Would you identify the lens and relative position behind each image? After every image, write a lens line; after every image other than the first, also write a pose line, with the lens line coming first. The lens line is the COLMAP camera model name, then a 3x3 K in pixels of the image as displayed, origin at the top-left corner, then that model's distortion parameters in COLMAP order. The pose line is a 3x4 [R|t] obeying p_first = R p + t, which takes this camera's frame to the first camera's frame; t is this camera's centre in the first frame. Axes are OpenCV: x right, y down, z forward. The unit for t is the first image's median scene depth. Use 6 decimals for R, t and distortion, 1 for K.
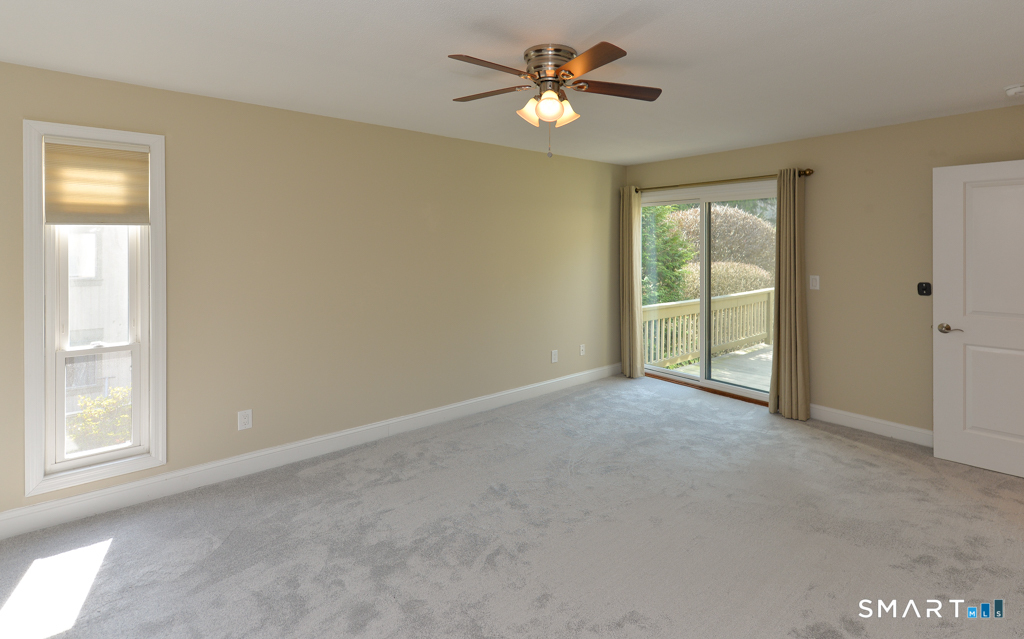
lens RADIAL K [[500.1, 0, 512.0], [0, 500.1, 319.5], [0, 0, 1]] dist [0.000931, 0.000379]
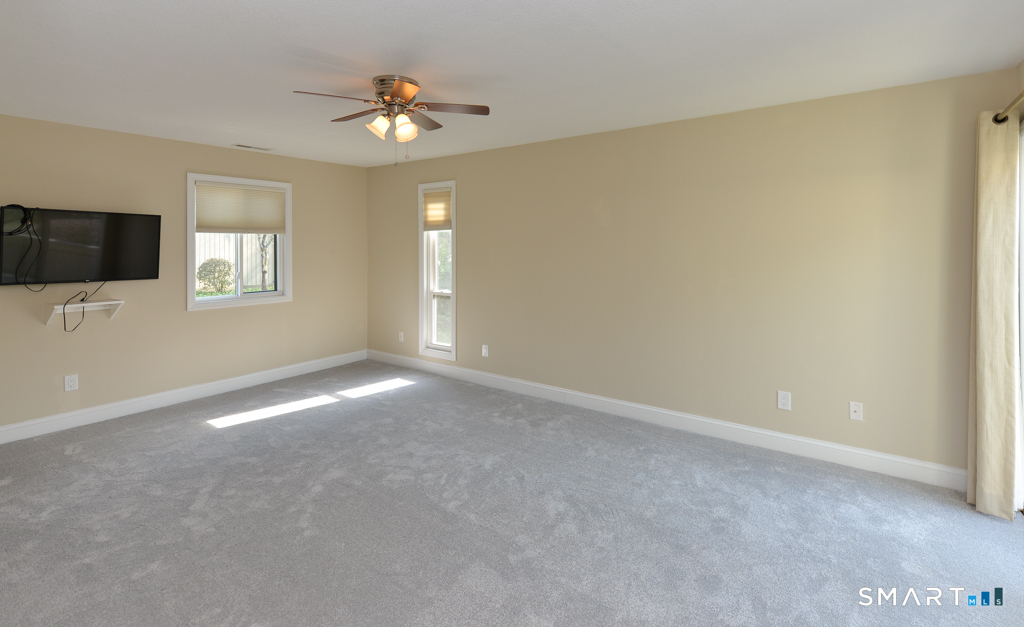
lens RADIAL K [[464.9, 0, 512.0], [0, 464.9, 313.5], [0, 0, 1]] dist [0.000609, 0.000017]
pose [[0.232818, 0.142737, -0.961989, 1.058890], [-0.141991, 0.983560, 0.111574, -0.110003], [0.962099, 0.110618, 0.249258, 0.840569]]
